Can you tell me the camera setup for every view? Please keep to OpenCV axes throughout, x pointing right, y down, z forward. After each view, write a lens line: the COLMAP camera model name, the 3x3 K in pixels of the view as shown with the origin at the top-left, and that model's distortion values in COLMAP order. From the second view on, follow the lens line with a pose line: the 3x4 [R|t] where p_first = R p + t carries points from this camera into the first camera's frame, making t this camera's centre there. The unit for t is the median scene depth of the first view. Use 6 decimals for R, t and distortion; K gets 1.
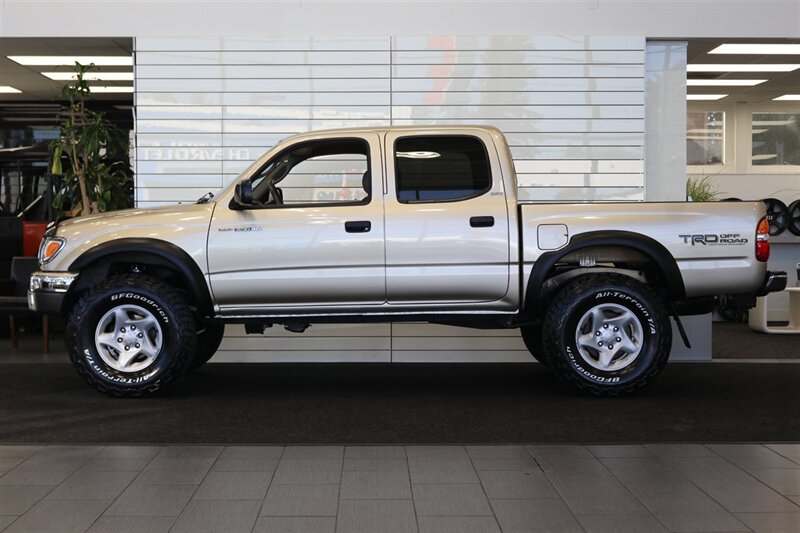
lens RADIAL K [[1249.8, 0, 400.0], [0, 1249.8, 266.5], [0, 0, 1]] dist [-0.034393, 0.065813]
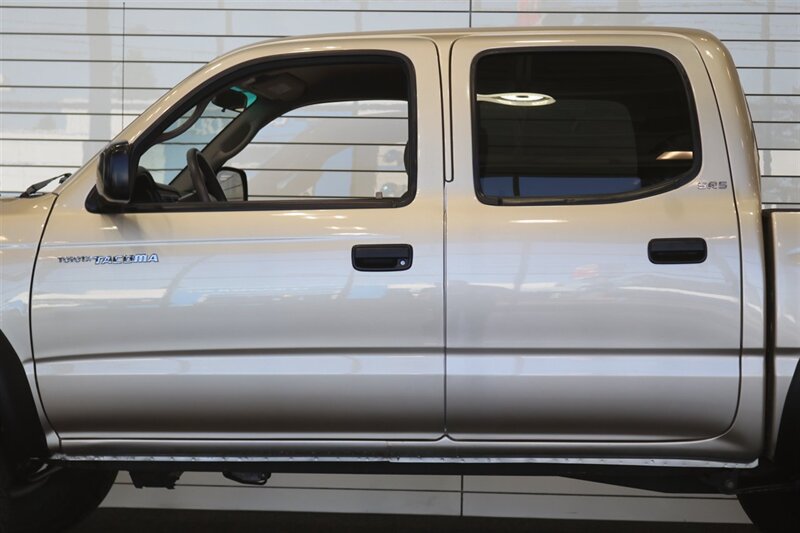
lens RADIAL K [[1822.0, 0, 400.0], [0, 1822.0, 266.5], [0, 0, 1]] dist [0.021854, 0.281326]
pose [[0.998908, 0.017538, -0.043301, -0.000850], [-0.018144, 0.999742, -0.013648, -0.020134], [0.043050, 0.014419, 0.998969, 0.376958]]
